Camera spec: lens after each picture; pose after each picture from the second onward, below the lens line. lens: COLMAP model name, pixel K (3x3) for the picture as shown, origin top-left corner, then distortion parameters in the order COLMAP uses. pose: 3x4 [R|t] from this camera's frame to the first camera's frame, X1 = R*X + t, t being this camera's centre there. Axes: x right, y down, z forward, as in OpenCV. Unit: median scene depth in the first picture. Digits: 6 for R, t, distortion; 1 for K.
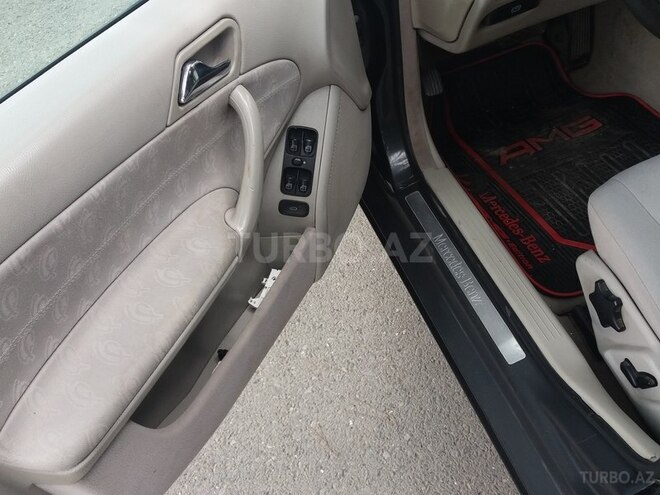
lens RADIAL K [[716.3, 0, 330.0], [0, 716.3, 247.5], [0, 0, 1]] dist [0.185134, -0.458030]
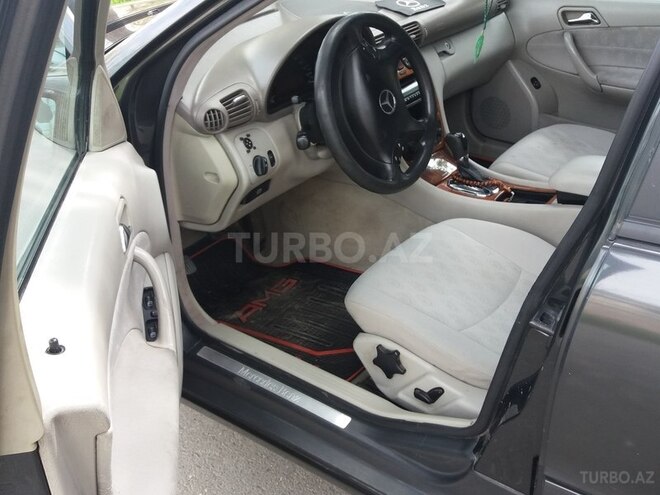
lens RADIAL K [[716.3, 0, 330.0], [0, 716.3, 247.5], [0, 0, 1]] dist [0.185134, -0.458030]
pose [[0.811746, -0.160014, 0.561662, -0.398836], [0.345177, 0.907226, -0.240406, 0.148241], [-0.471086, 0.389021, 0.791669, -0.137990]]
